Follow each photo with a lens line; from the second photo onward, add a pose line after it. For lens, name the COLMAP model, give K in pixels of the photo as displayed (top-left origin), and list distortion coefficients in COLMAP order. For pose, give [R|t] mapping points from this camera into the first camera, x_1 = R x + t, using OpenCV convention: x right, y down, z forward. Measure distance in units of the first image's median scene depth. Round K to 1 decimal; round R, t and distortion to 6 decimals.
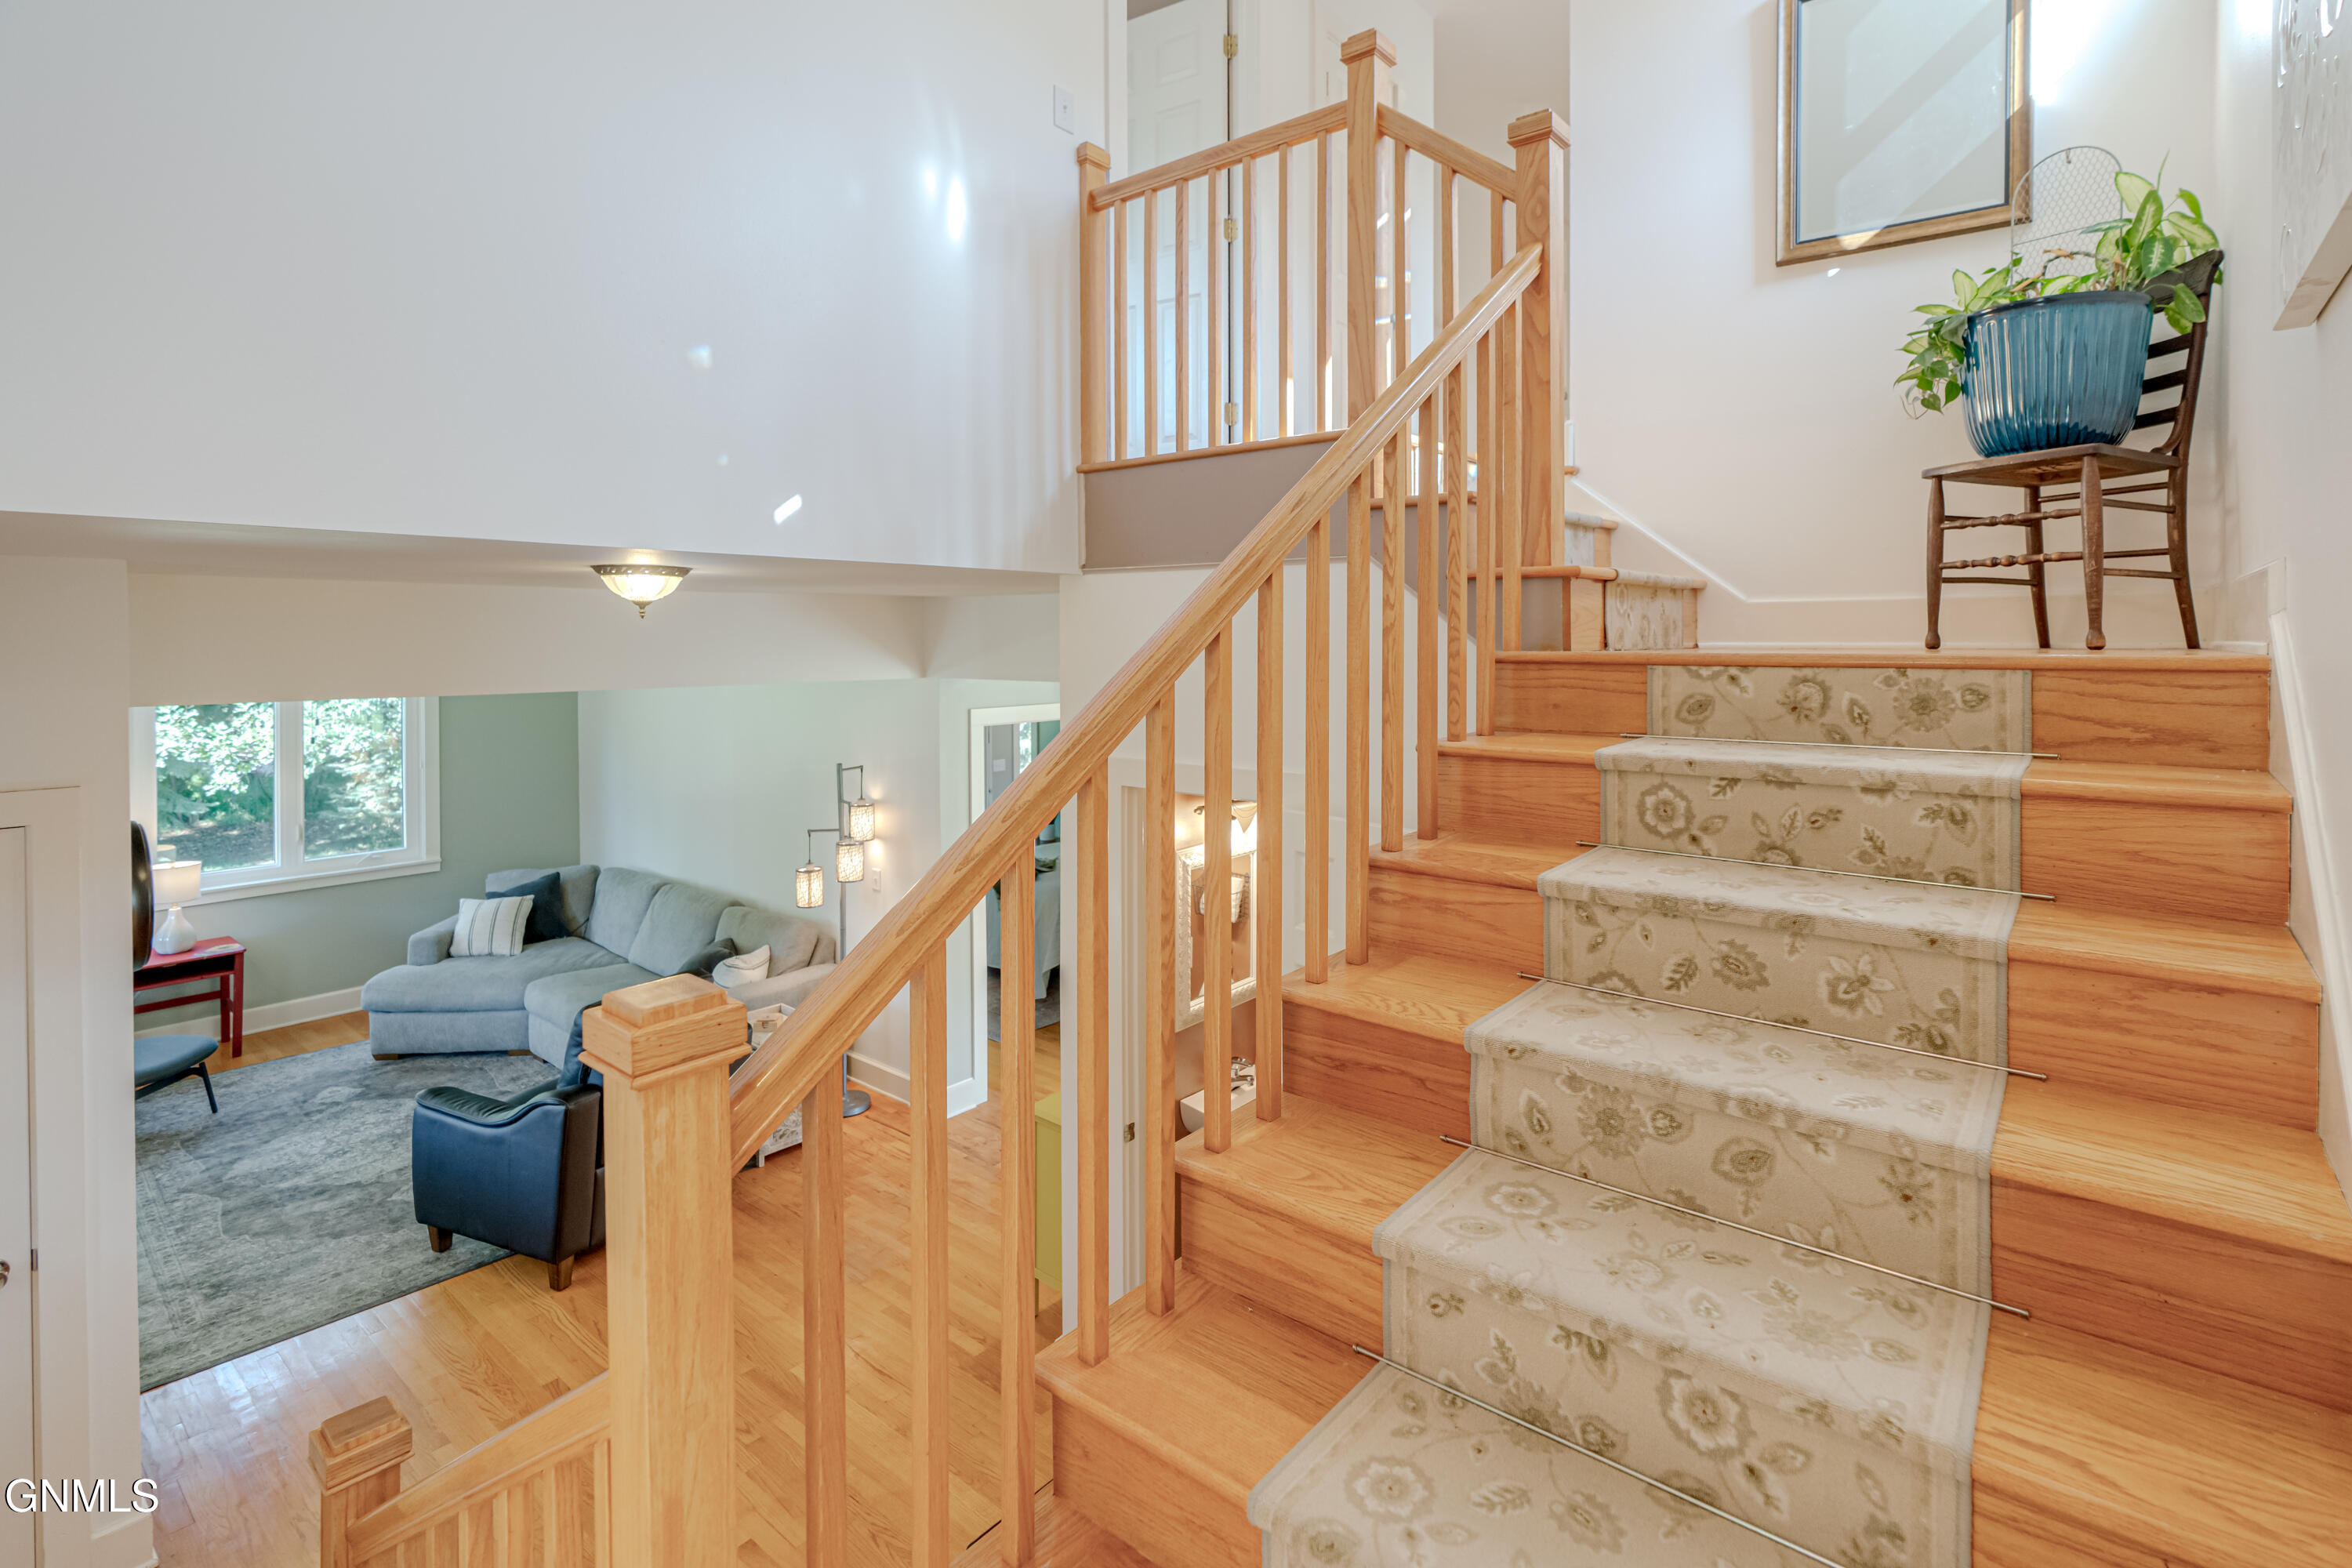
lens RADIAL K [[1118.6, 0, 1171.6], [0, 1118.6, 654.0], [0, 0, 1]] dist [-0.001769, 0.008699]
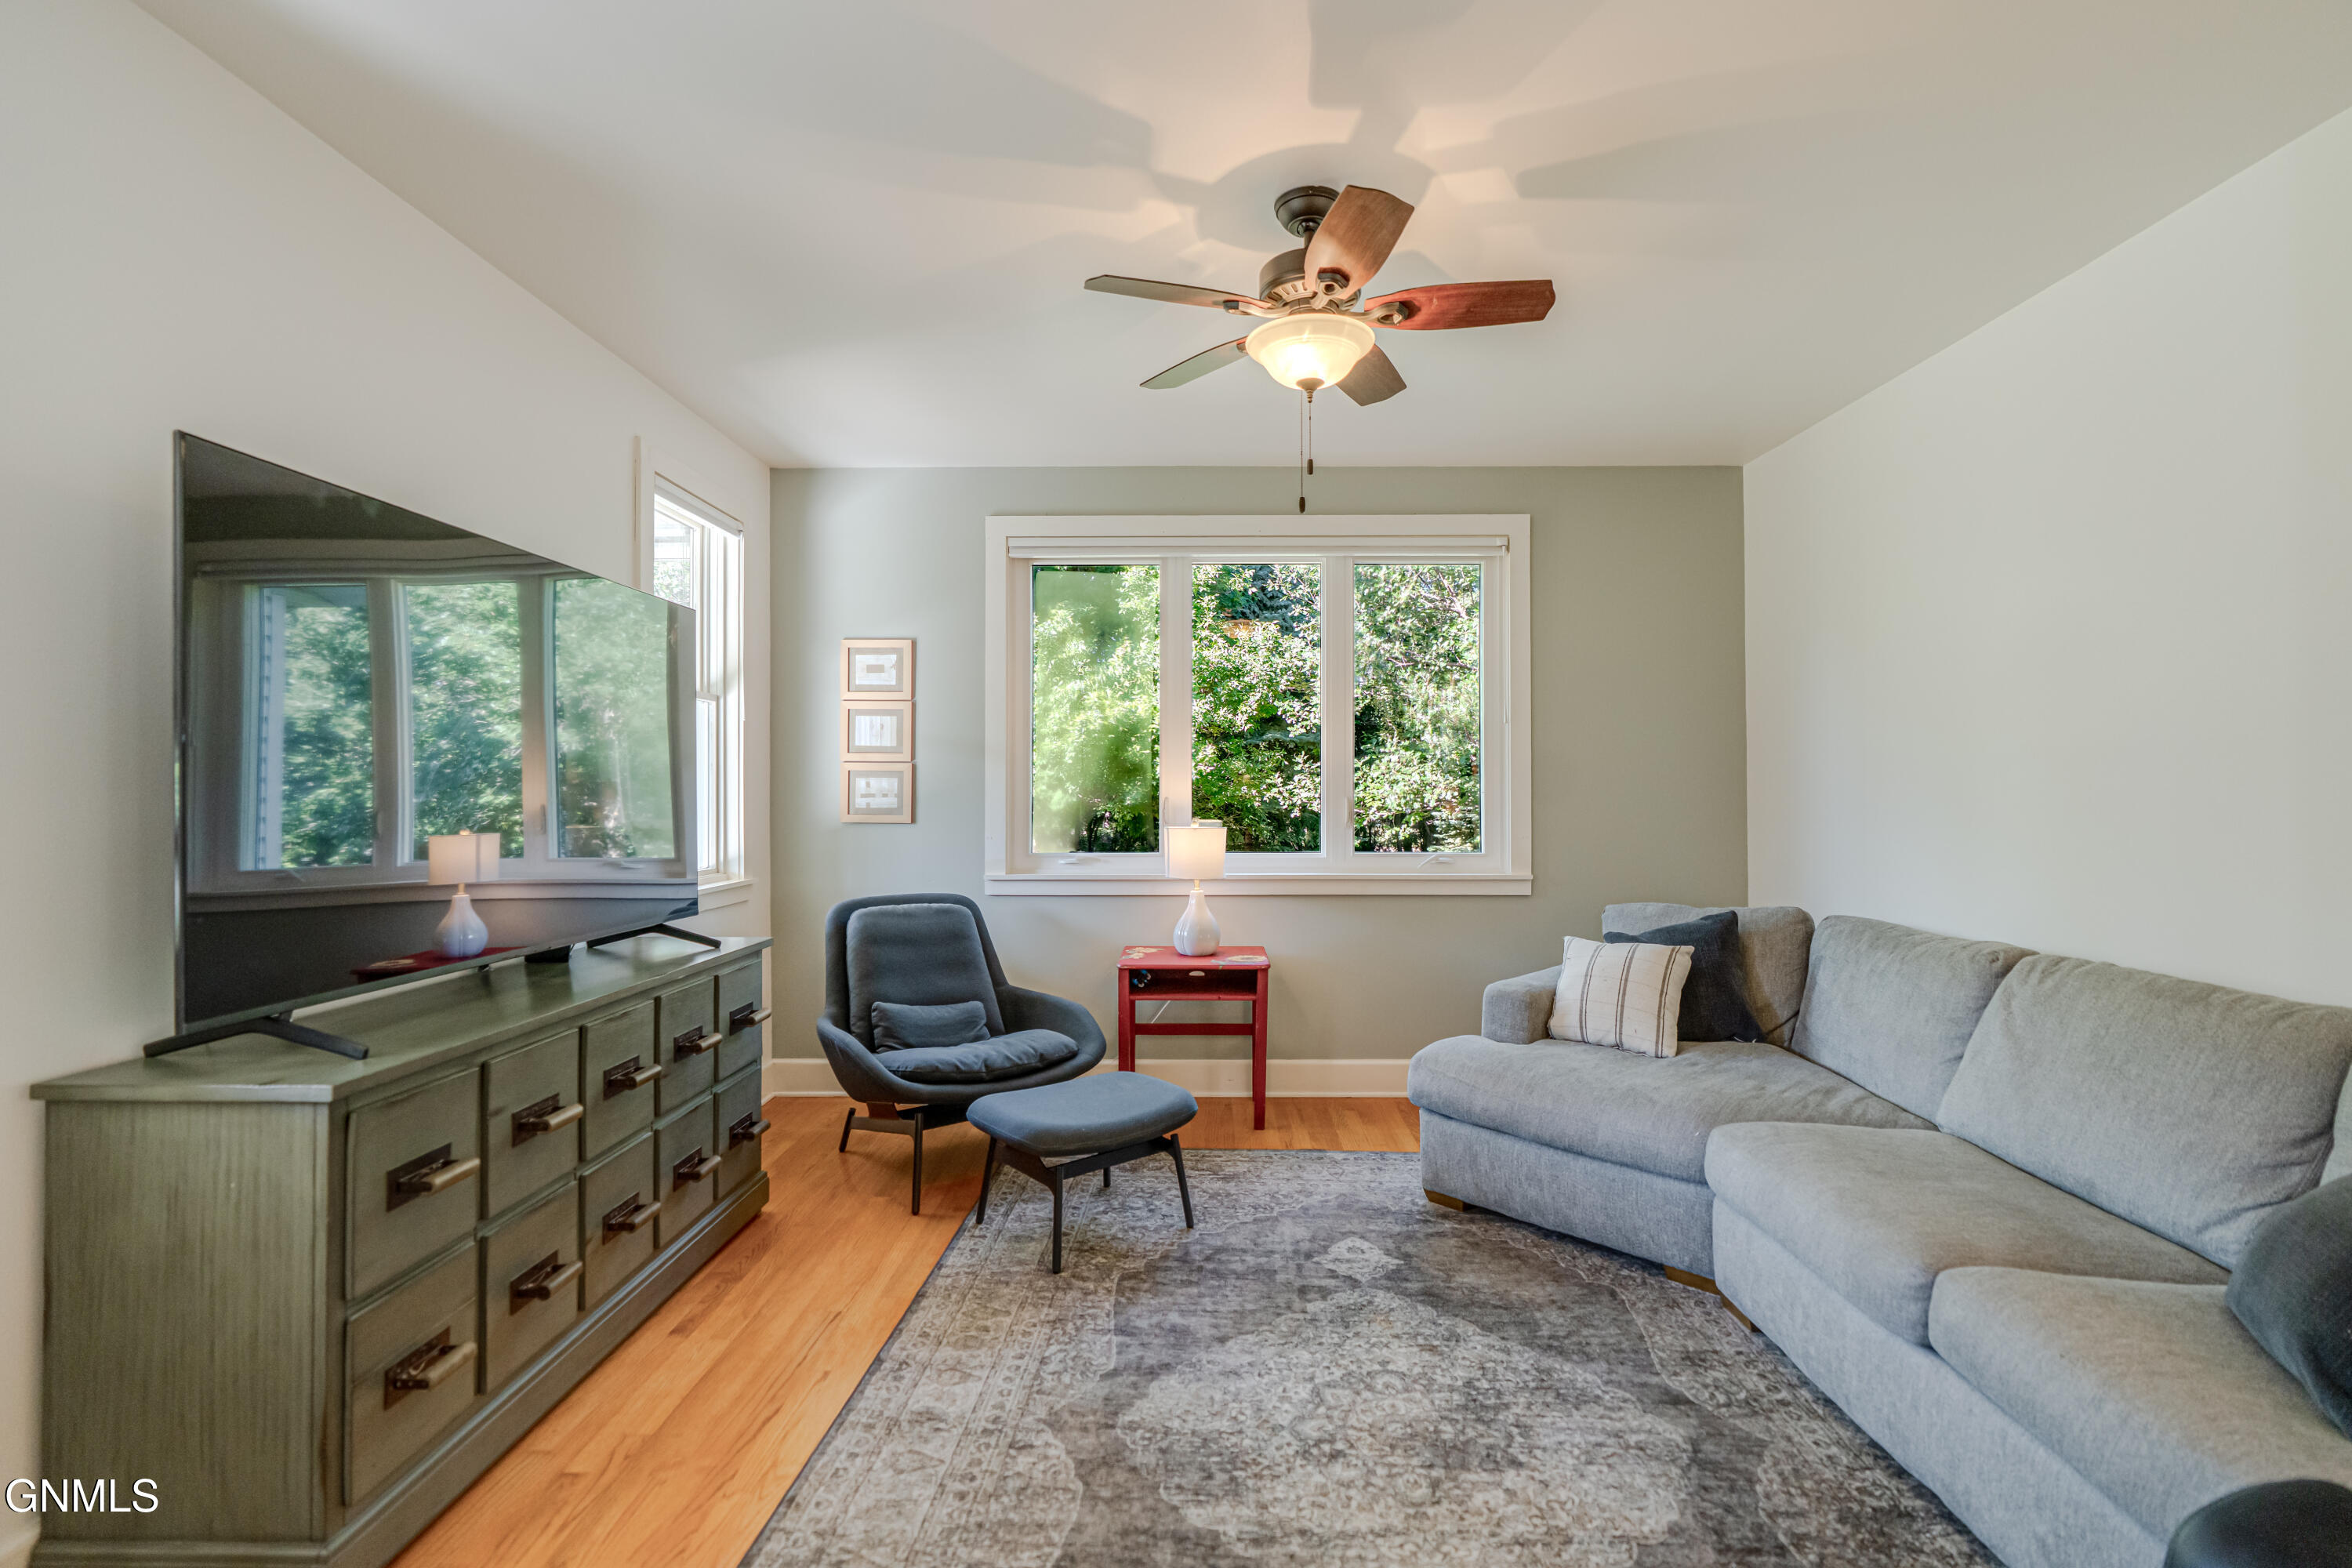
lens RADIAL K [[1069.5, 0, 1187.0], [0, 1069.5, 778.5], [0, 0, 1]] dist [-0.006741, -0.000085]
pose [[0.633581, -0.004904, -0.773661, -0.380324], [-0.010785, 0.999827, -0.015170, 0.166348], [0.773601, 0.017955, 0.633418, 0.573906]]
